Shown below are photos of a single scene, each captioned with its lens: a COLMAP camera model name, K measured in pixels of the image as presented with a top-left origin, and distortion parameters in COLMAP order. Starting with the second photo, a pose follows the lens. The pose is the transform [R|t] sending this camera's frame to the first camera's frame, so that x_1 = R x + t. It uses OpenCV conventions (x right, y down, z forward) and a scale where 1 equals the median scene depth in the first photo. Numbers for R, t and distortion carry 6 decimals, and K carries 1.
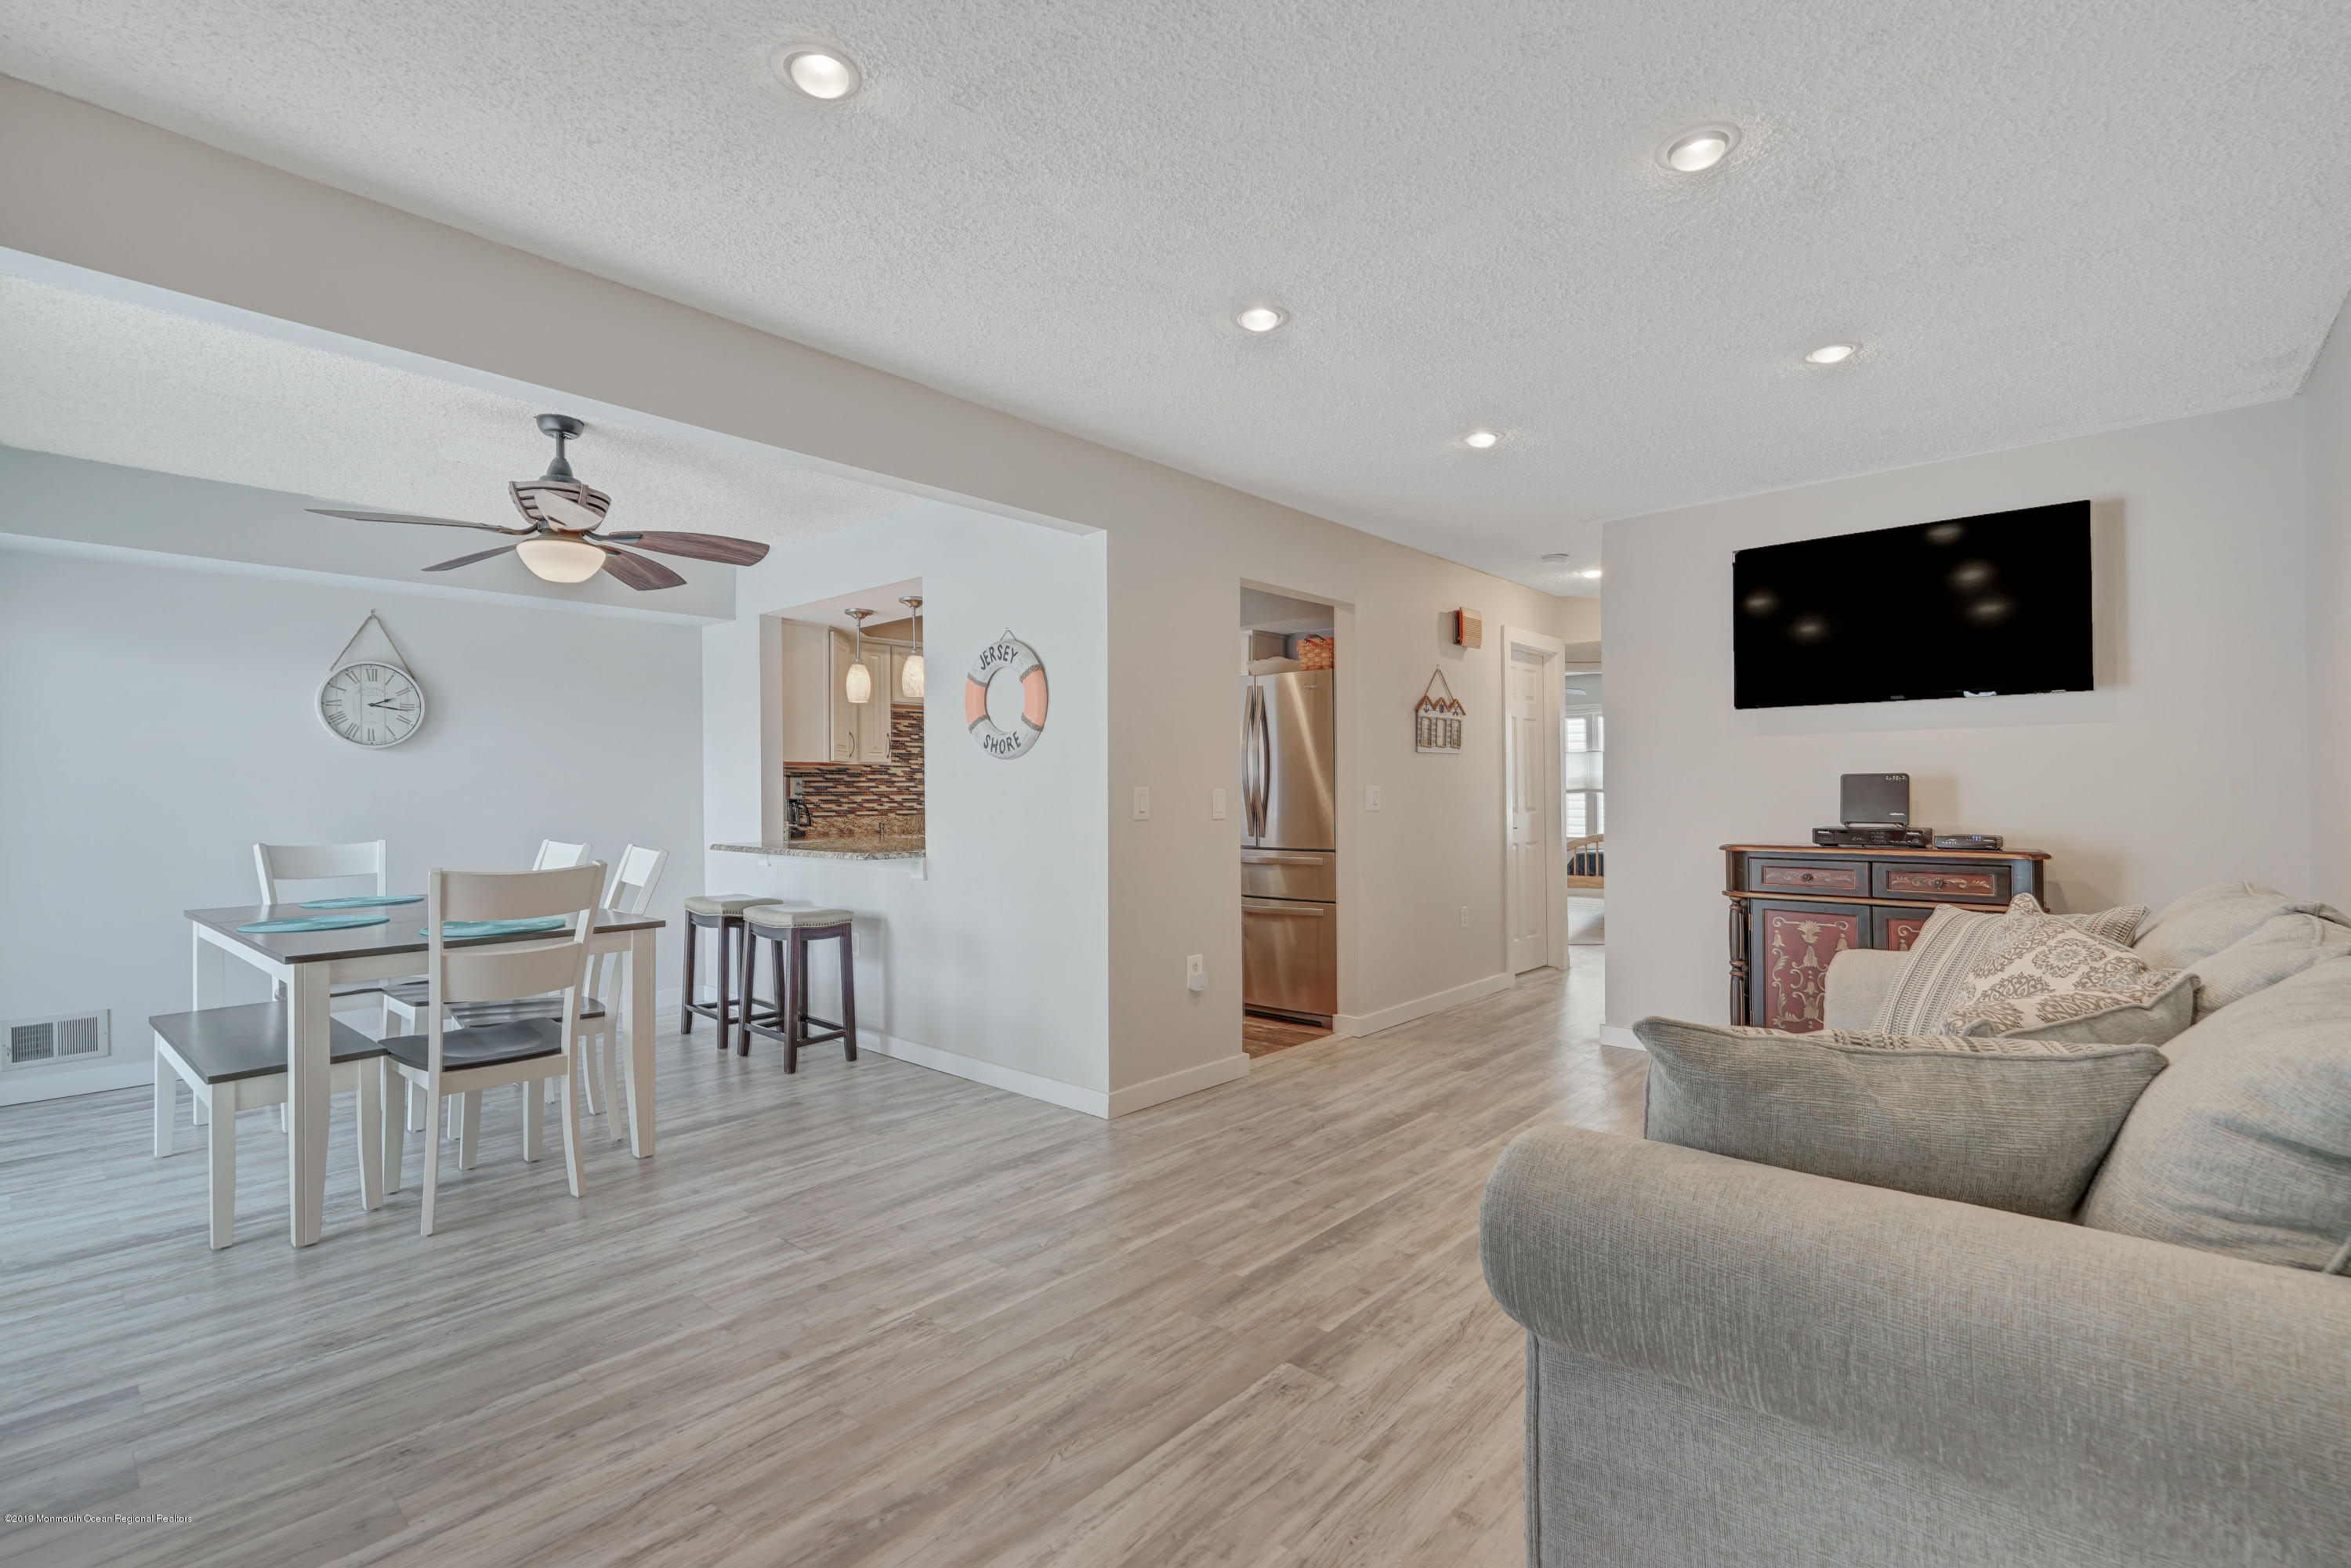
lens RADIAL K [[1058.5, 0, 1176.9], [0, 1058.5, 779.9], [0, 0, 1]] dist [-0.006720, 0.002781]
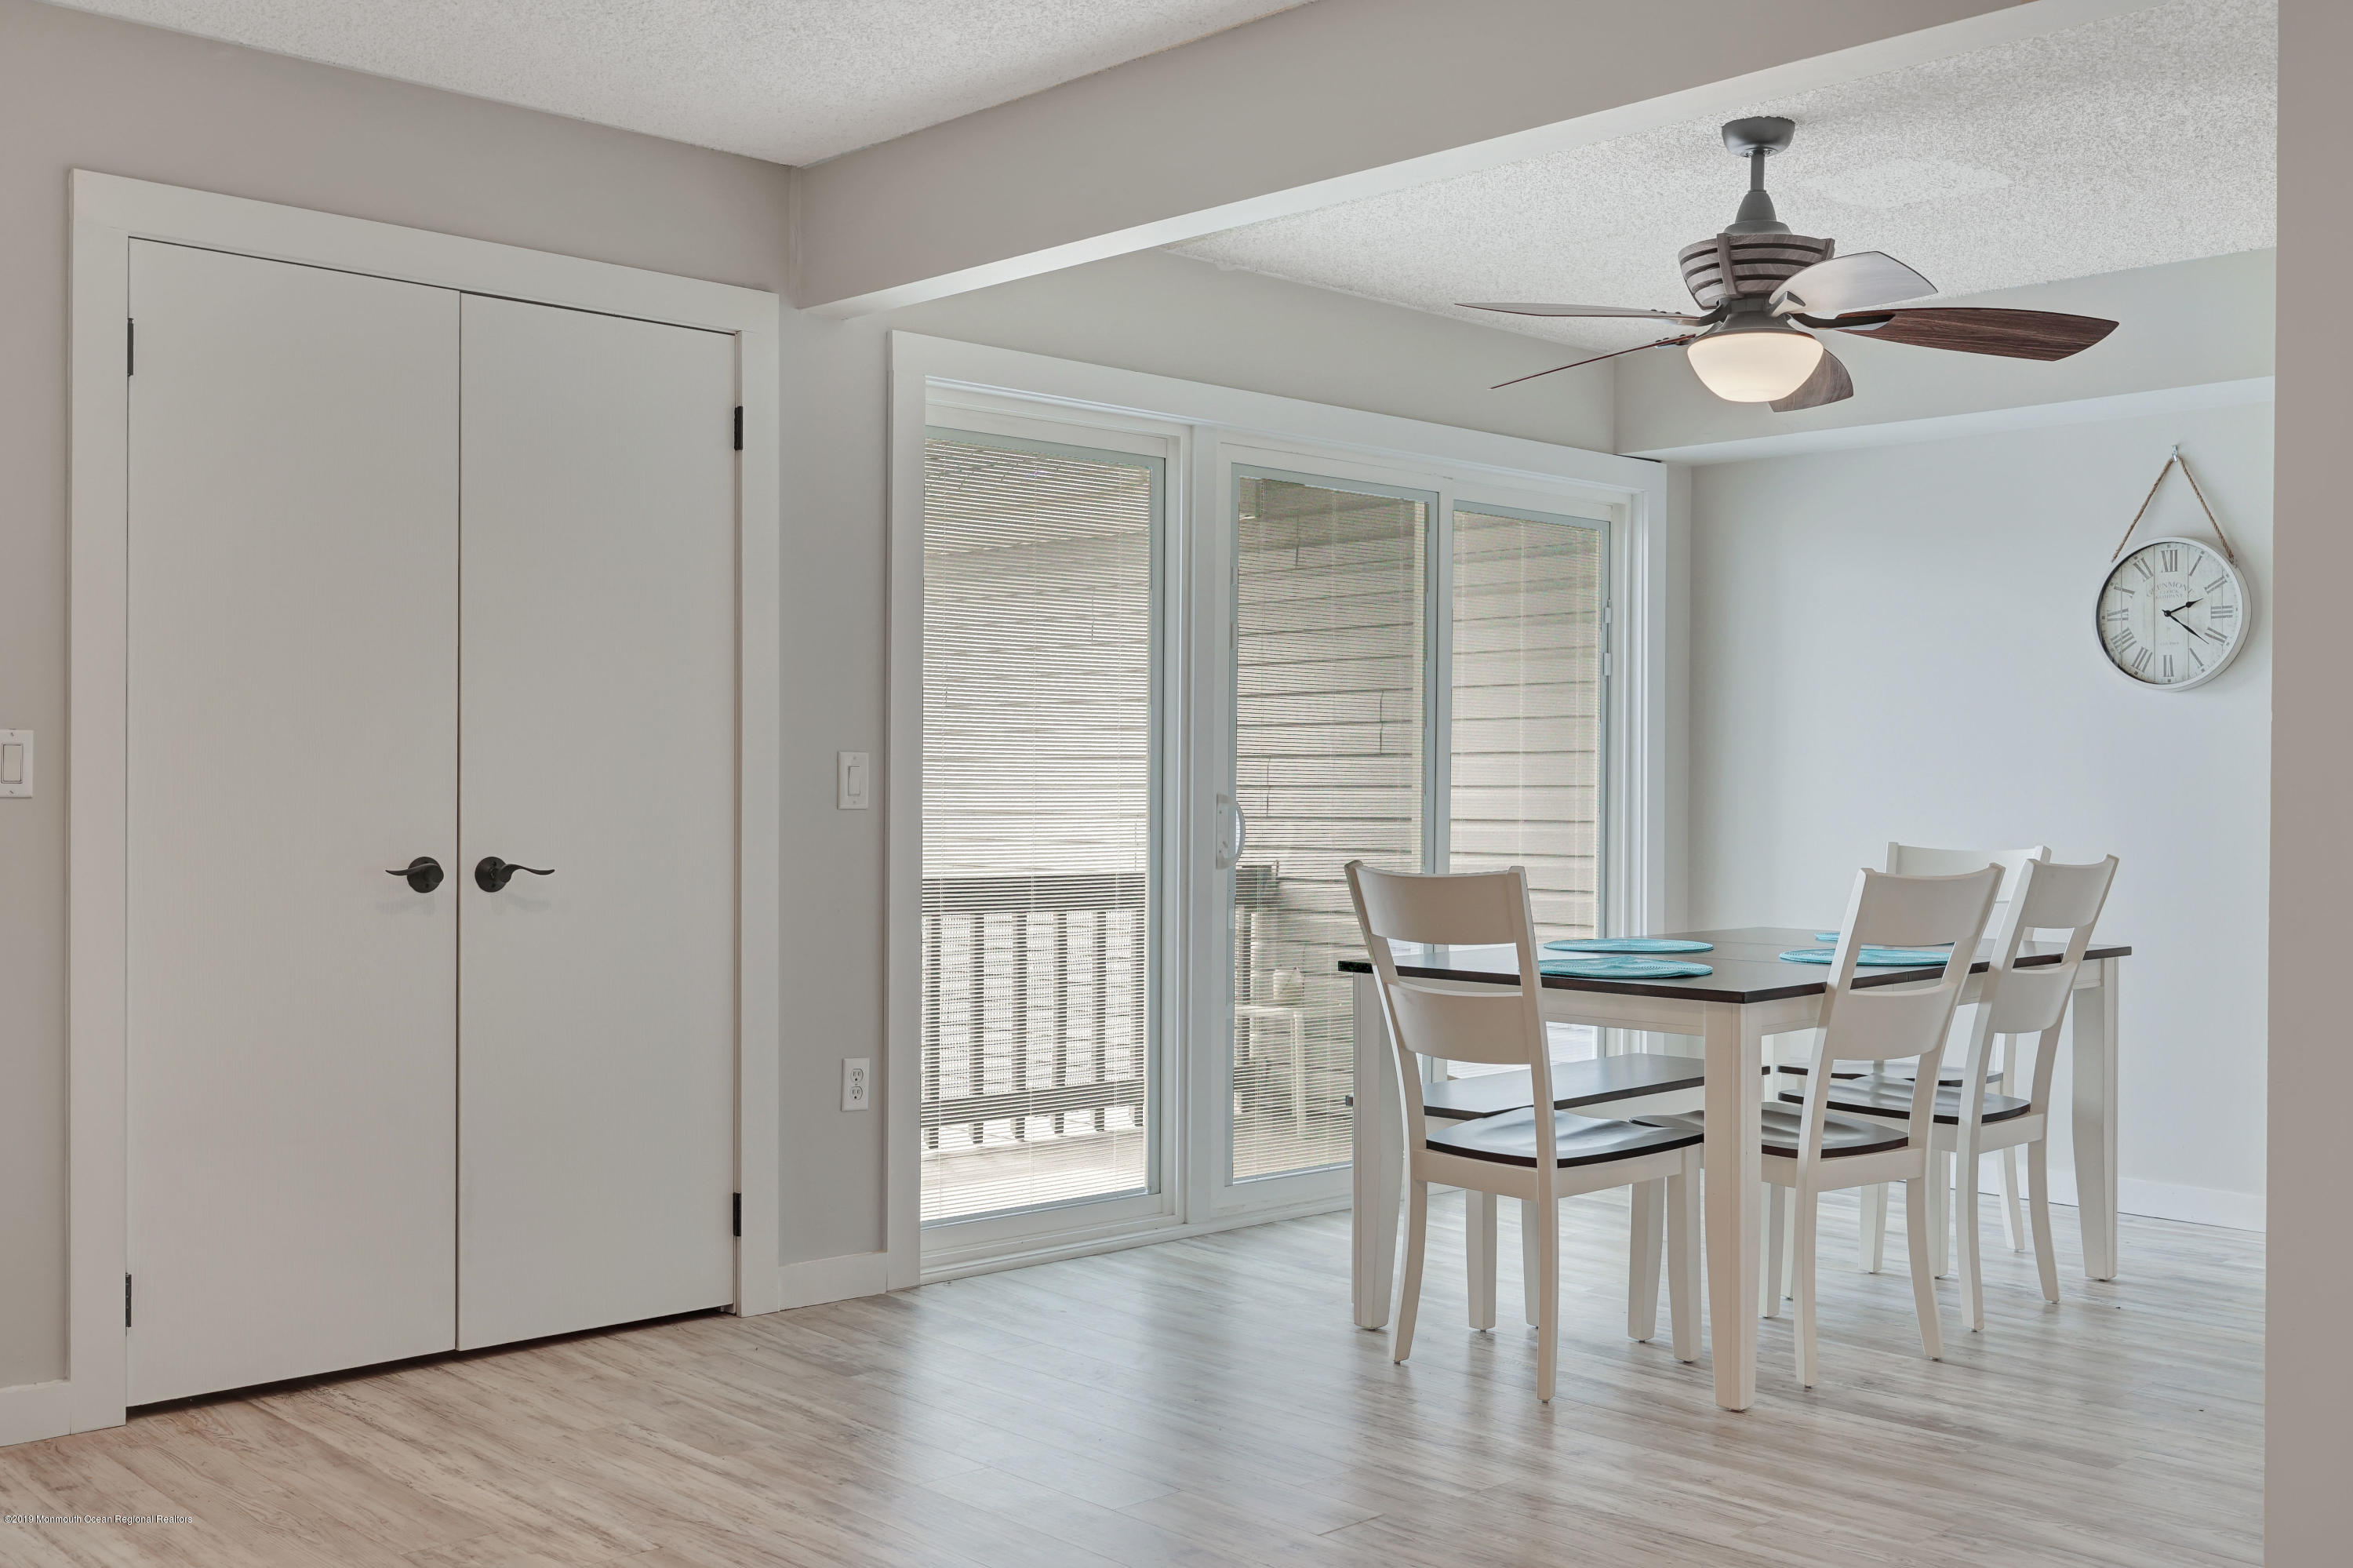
lens RADIAL K [[2316.8, 0, 1181.8], [0, 2316.8, 765.0], [0, 0, 1]] dist [0.001446, 0.000000]
pose [[-0.082011, -0.002289, -0.996629, 0.650965], [0.005393, 0.999982, -0.002740, 0.013864], [0.996617, -0.005599, -0.081997, 0.708017]]
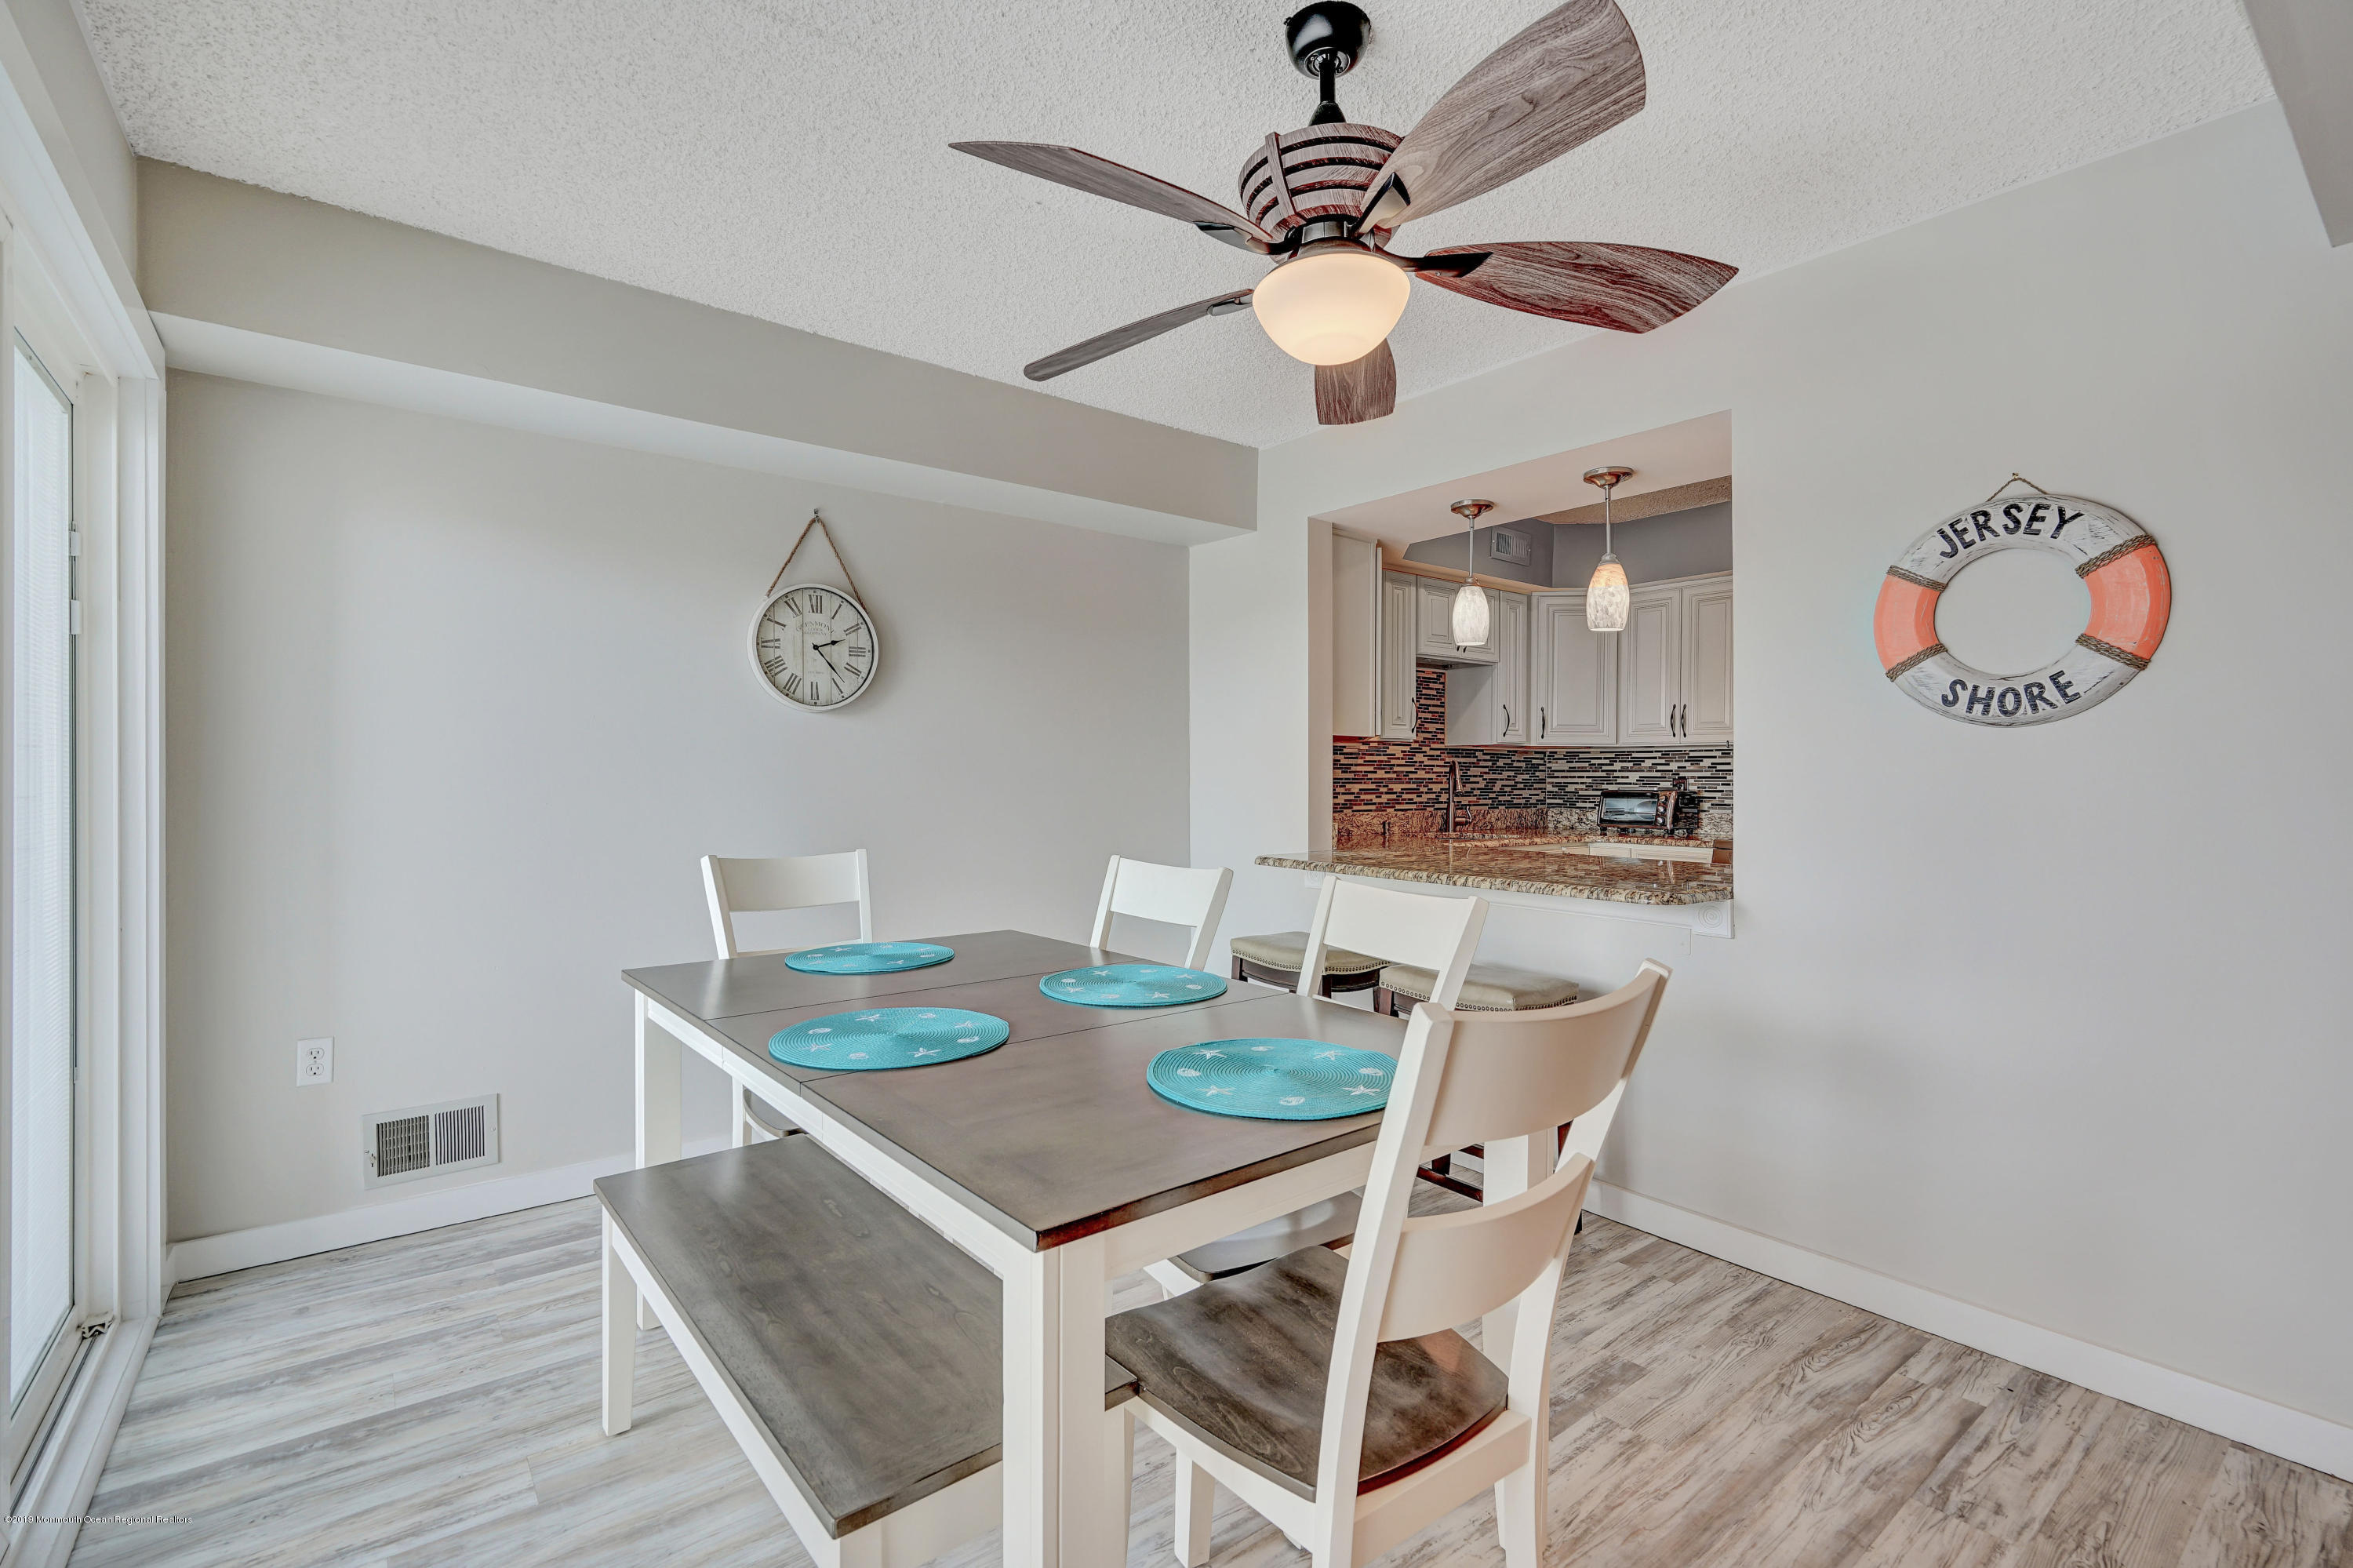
lens RADIAL K [[1059.4, 0, 1180.3], [0, 1059.4, 779.1], [0, 0, 1]] dist [-0.006720, 0.002781]
pose [[0.984609, 0.011635, -0.174385, -0.504272], [-0.009199, 0.999849, 0.014767, 0.003041], [0.174531, -0.012936, 0.984567, 0.446385]]
